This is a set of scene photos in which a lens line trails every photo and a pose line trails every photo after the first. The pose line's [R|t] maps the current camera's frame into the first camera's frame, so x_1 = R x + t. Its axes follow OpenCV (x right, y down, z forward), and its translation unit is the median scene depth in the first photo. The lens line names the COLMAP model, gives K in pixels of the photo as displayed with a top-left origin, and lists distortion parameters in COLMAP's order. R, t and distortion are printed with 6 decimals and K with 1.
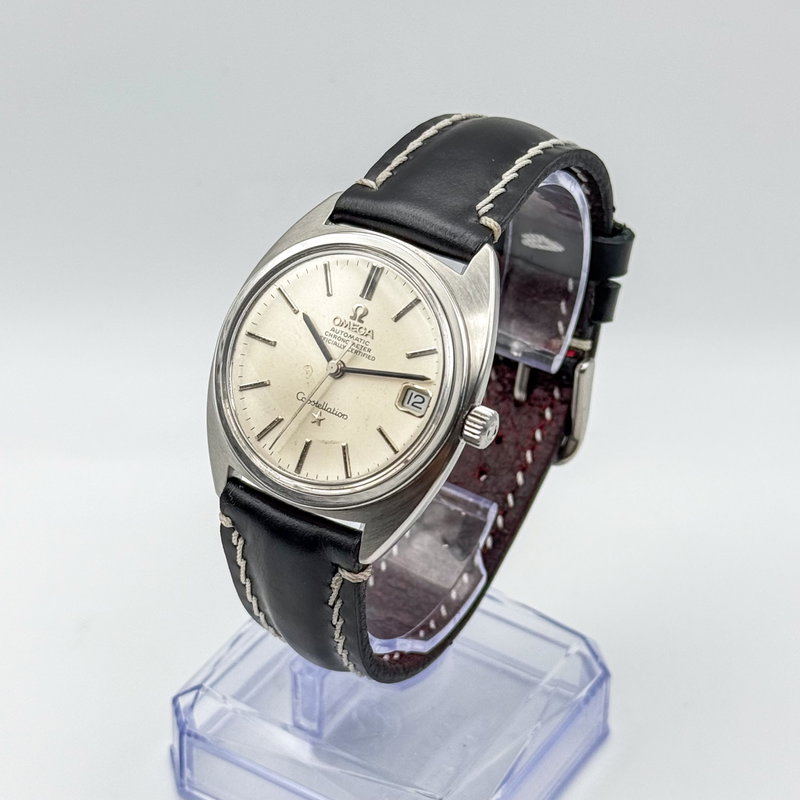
lens RADIAL K [[2338.2, 0, 400.0], [0, 2338.2, 400.0], [0, 0, 1]] dist [0.163336, 0.353178]
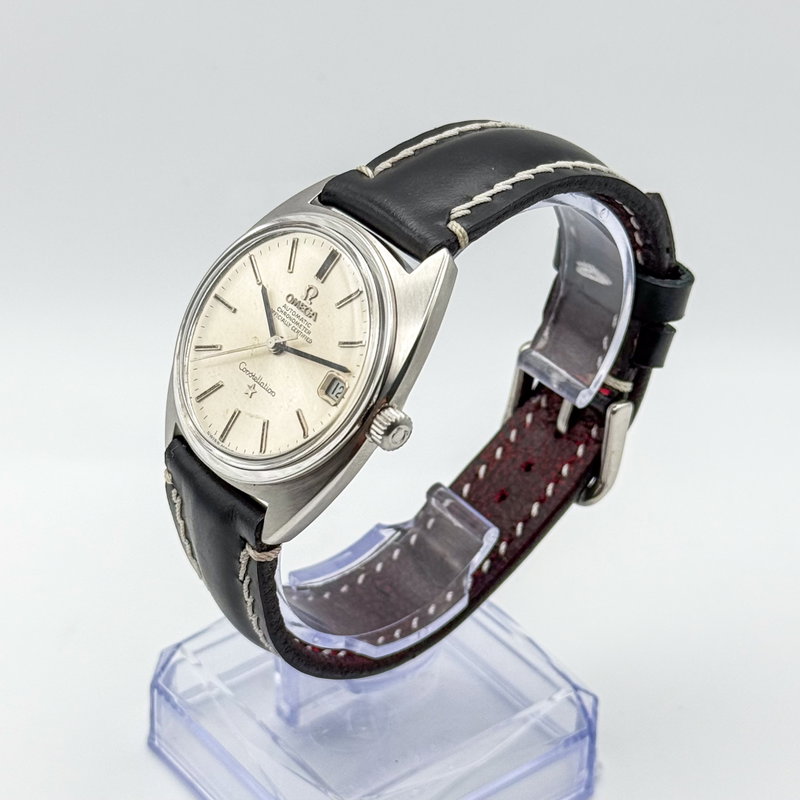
lens RADIAL K [[2338.2, 0, 400.0], [0, 2338.2, 400.0], [0, 0, 1]] dist [0.163336, 0.353178]
pose [[0.943009, 0.190693, -0.272707, 0.275398], [-0.196490, 0.980487, 0.006163, -0.006313], [0.268561, 0.047772, 0.962077, 0.055317]]
